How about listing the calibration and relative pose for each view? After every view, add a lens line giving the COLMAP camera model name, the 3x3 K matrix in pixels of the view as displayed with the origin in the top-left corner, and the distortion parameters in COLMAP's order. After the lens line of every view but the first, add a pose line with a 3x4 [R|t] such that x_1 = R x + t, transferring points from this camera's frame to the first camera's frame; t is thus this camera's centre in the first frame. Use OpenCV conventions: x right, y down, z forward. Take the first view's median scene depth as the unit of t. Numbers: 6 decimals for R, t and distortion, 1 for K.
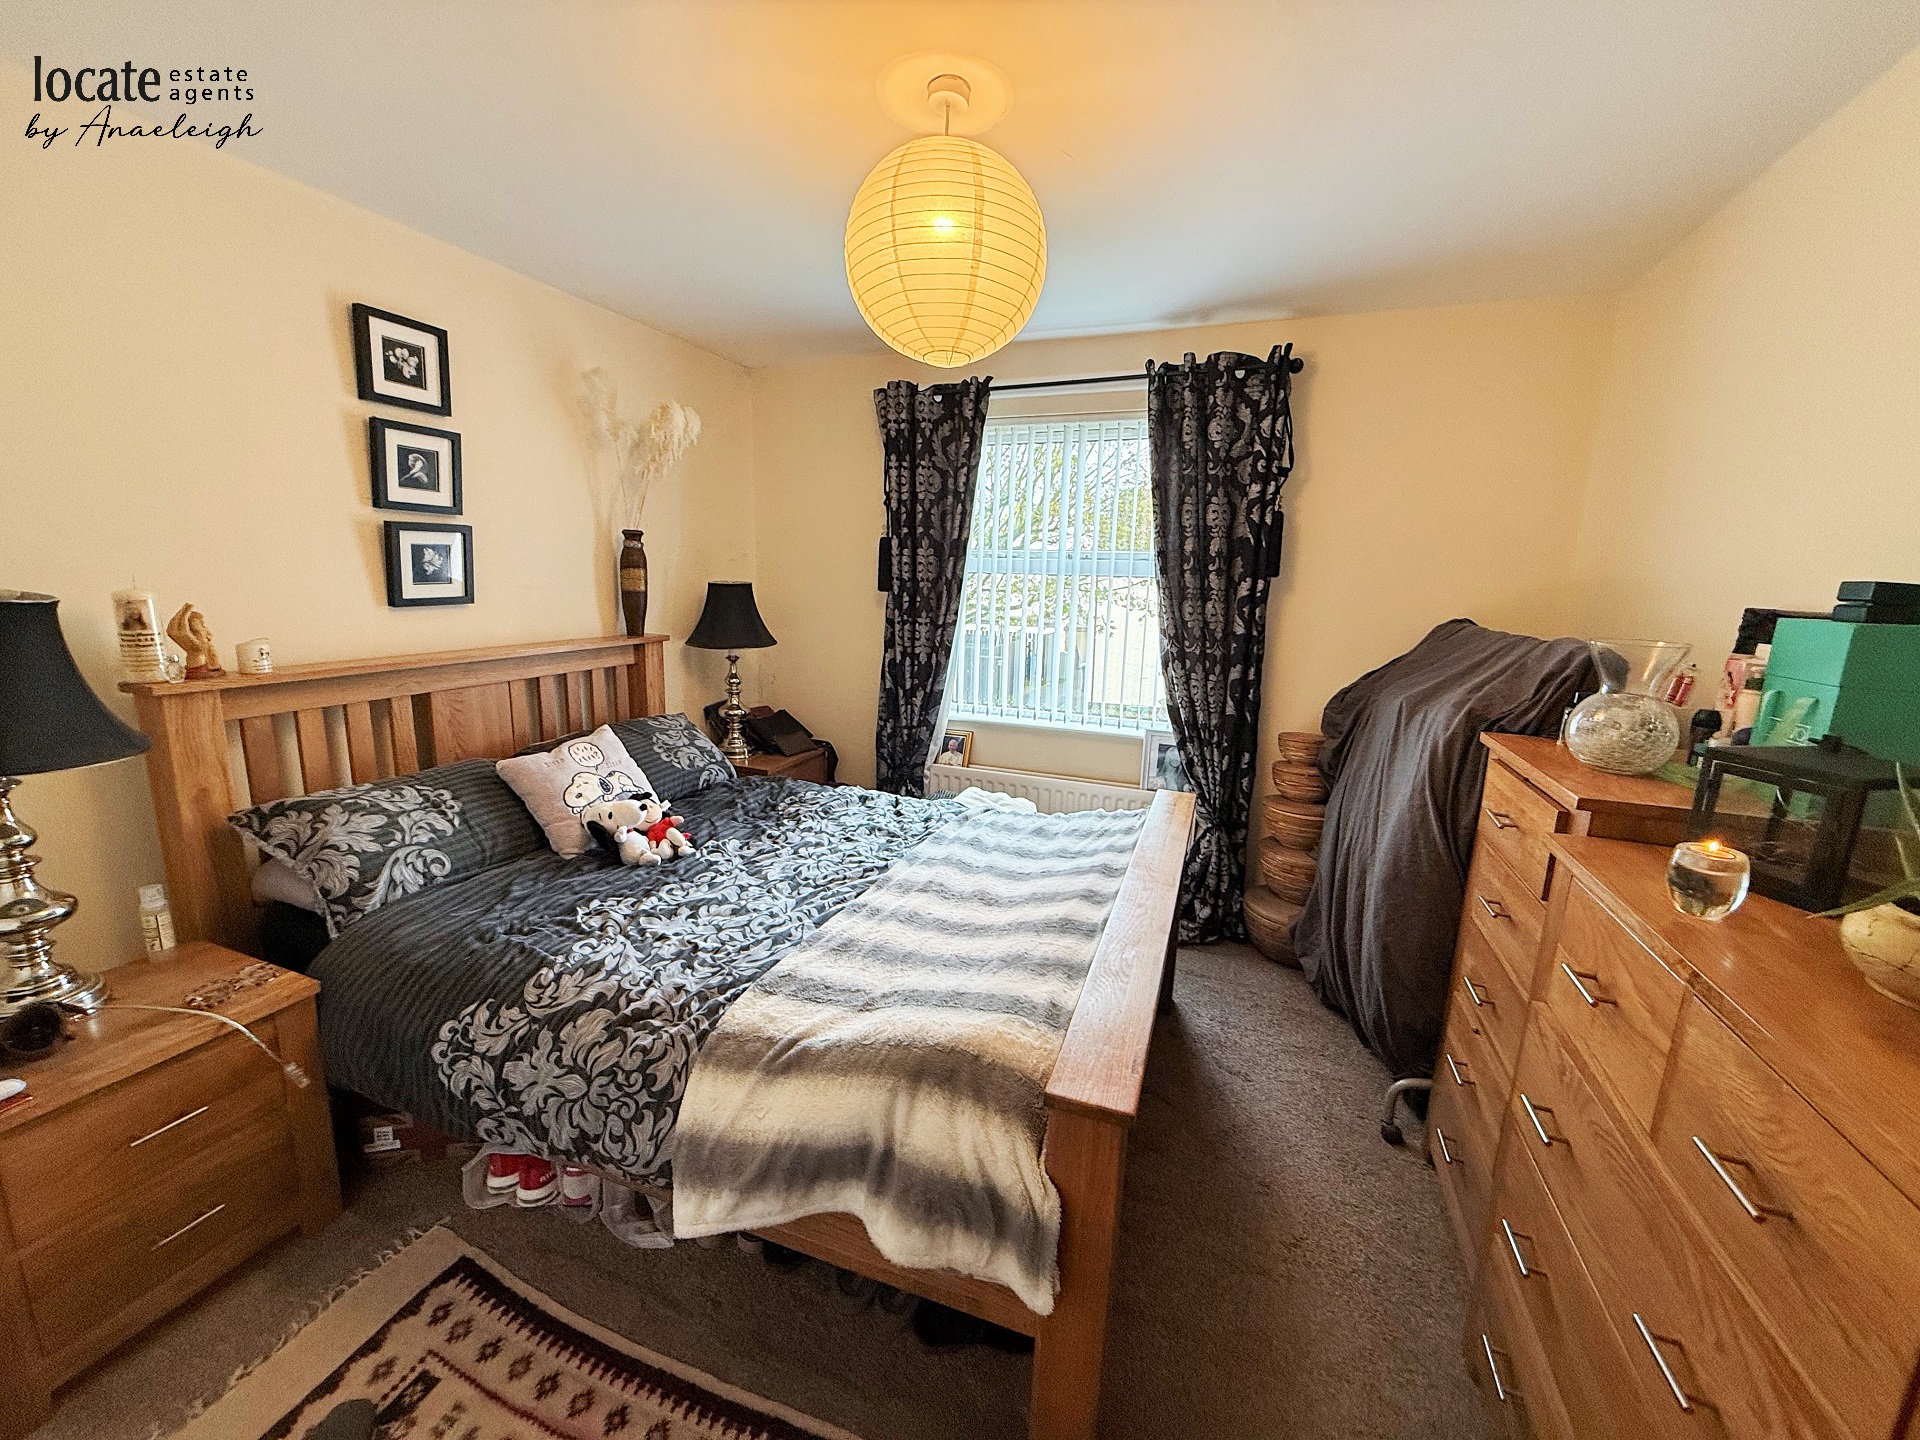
lens RADIAL K [[759.7, 0, 952.7], [0, 759.7, 722.9], [0, 0, 1]] dist [0.000522, -0.000385]
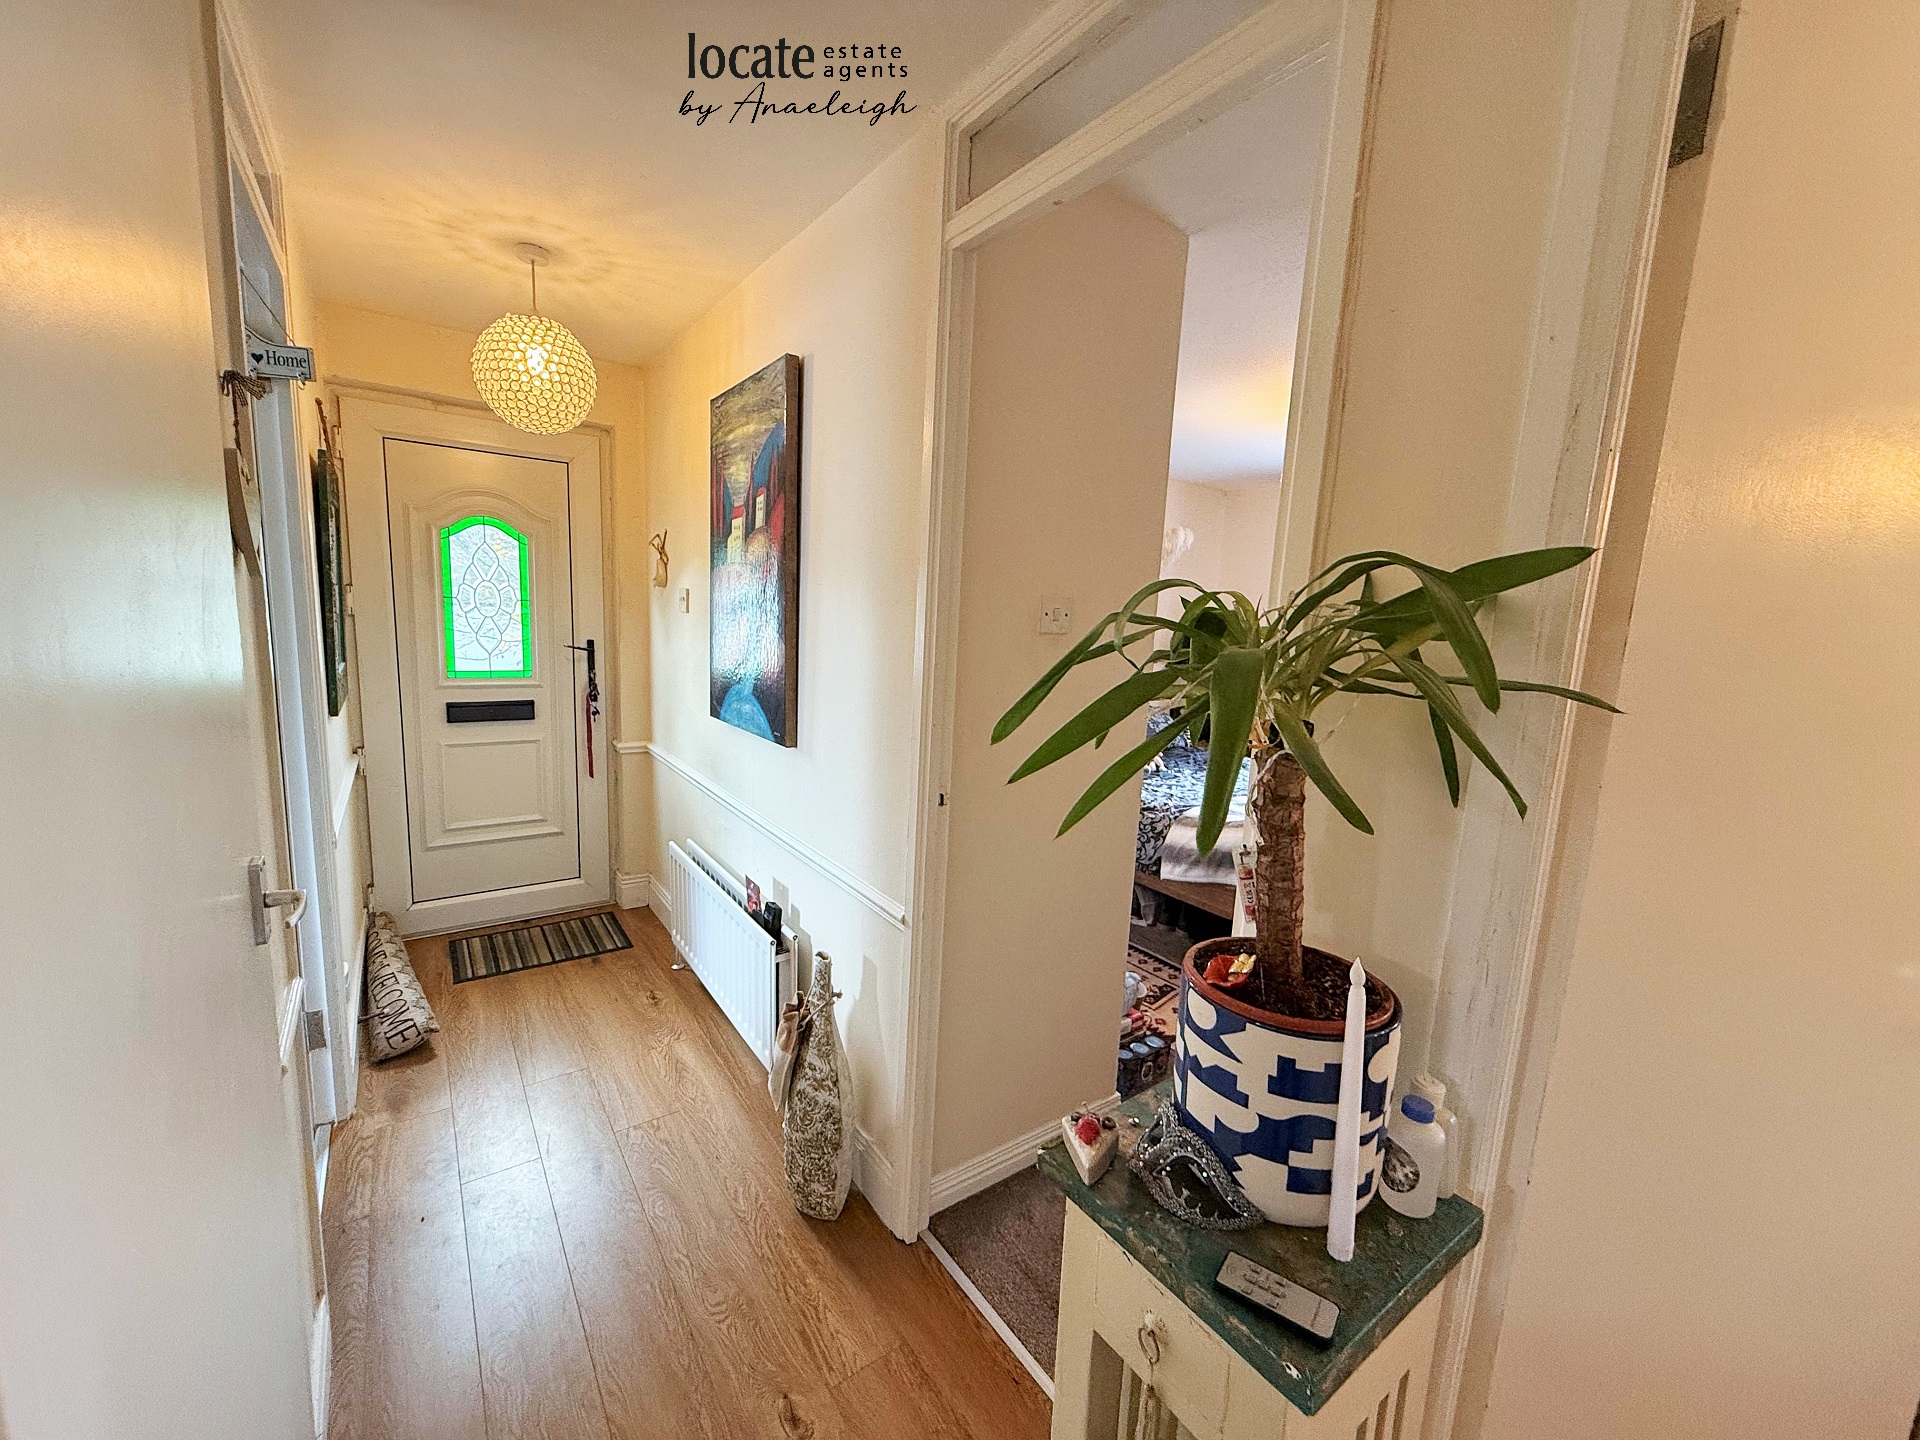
lens RADIAL K [[759.7, 0, 952.7], [0, 759.7, 722.9], [0, 0, 1]] dist [0.000522, -0.000385]
pose [[0.845466, 0.096750, -0.525192, 0.186478], [-0.129859, 0.991179, -0.026456, 0.171465], [0.518000, 0.090568, 0.850573, -0.881976]]
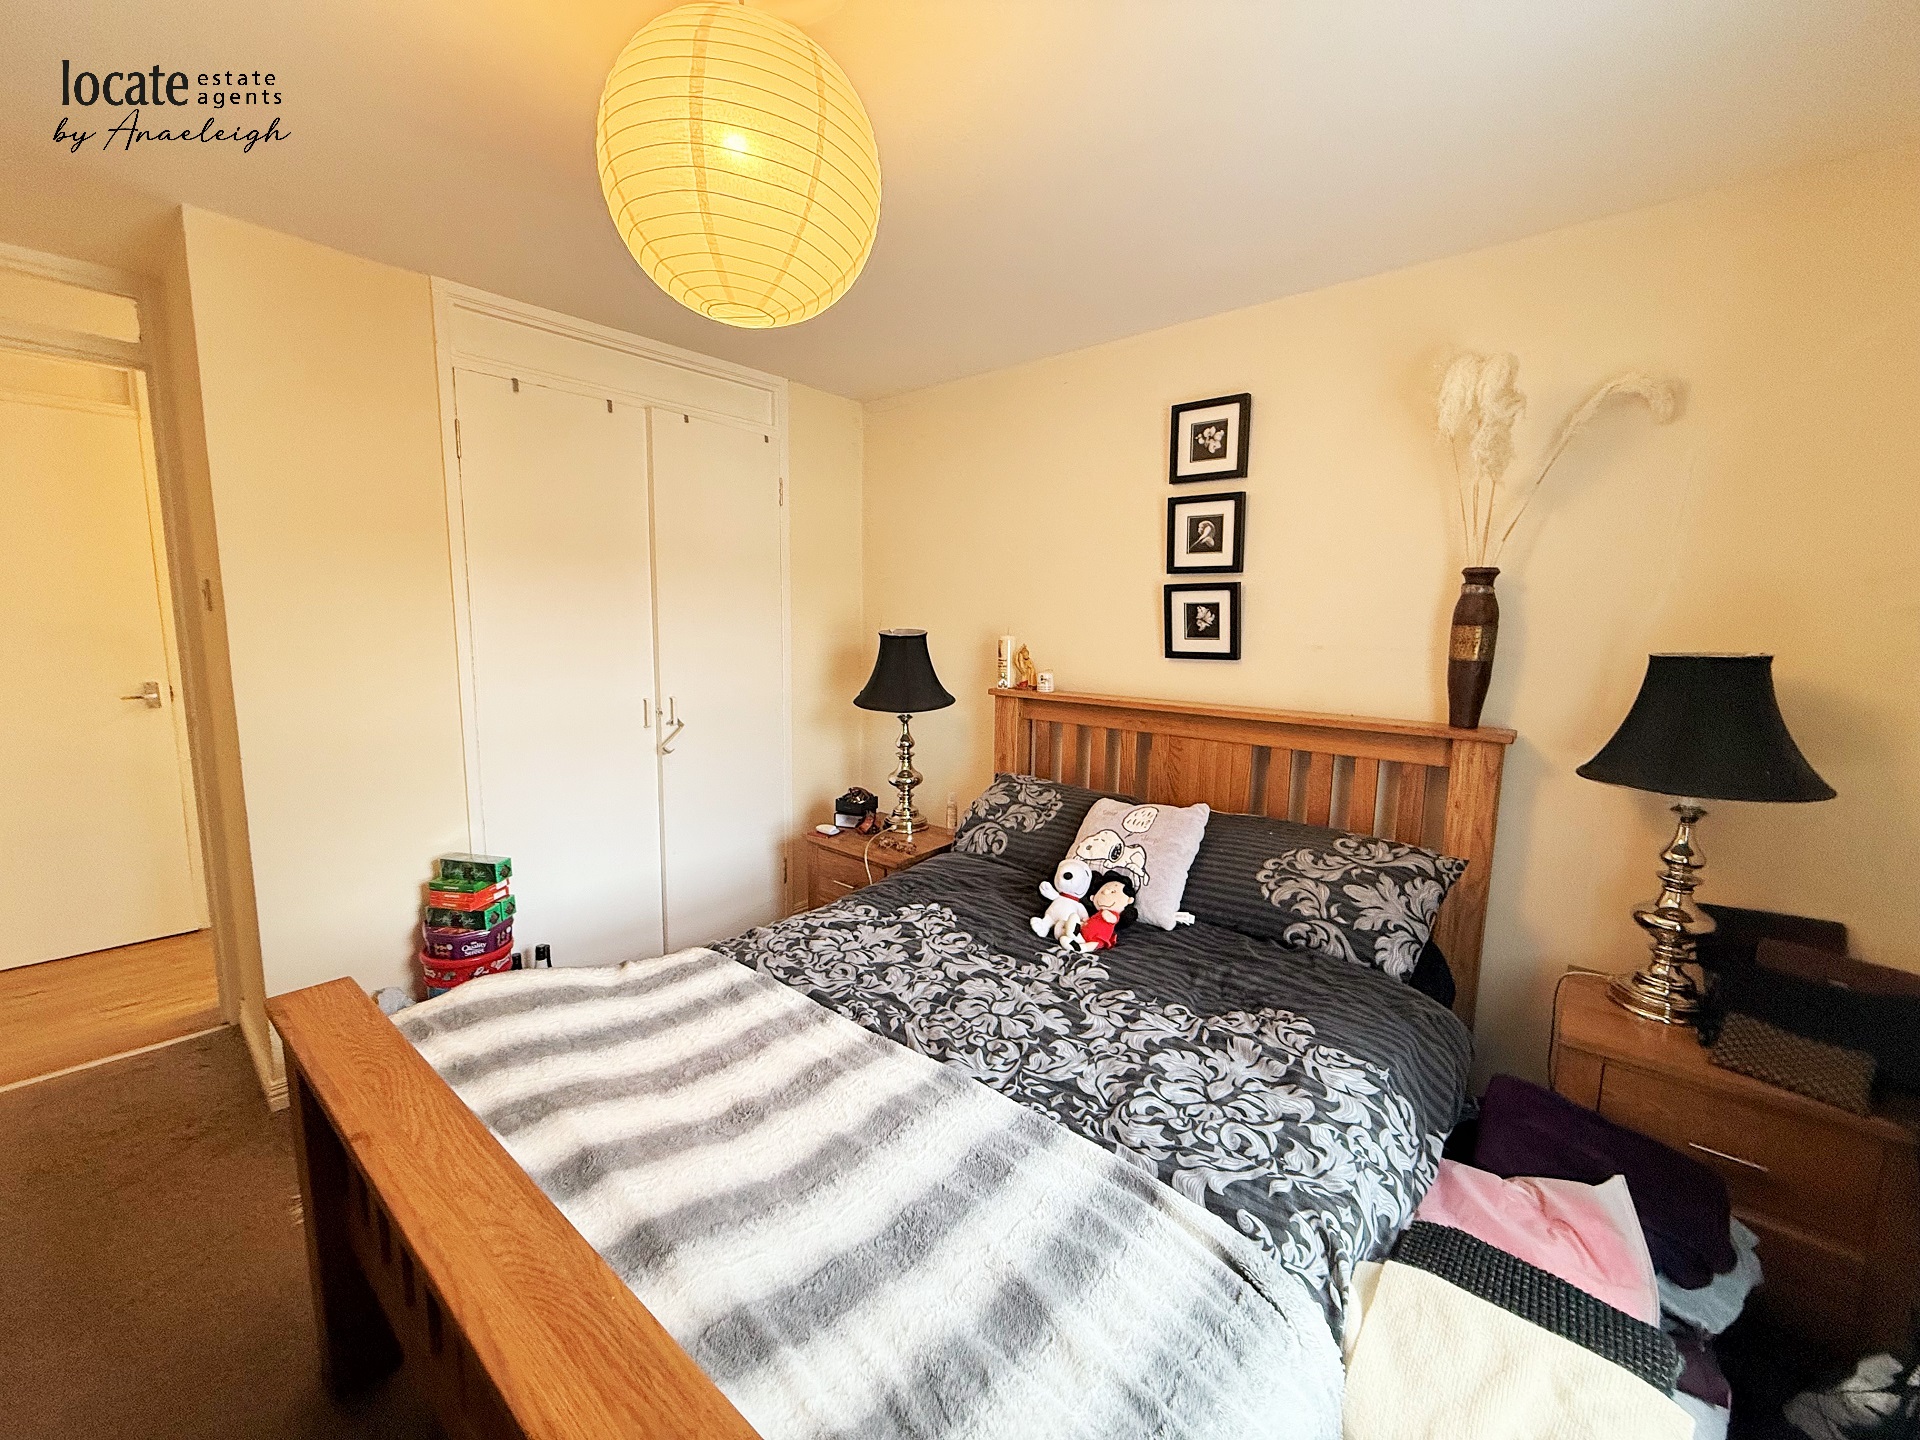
lens RADIAL K [[759.7, 0, 952.7], [0, 759.7, 722.9], [0, 0, 1]] dist [0.000522, -0.000385]
pose [[-0.331636, 0.096928, -0.938415, 0.462489], [-0.209786, 0.962226, 0.173526, -0.188771], [0.919786, 0.254414, -0.298775, 1.065752]]
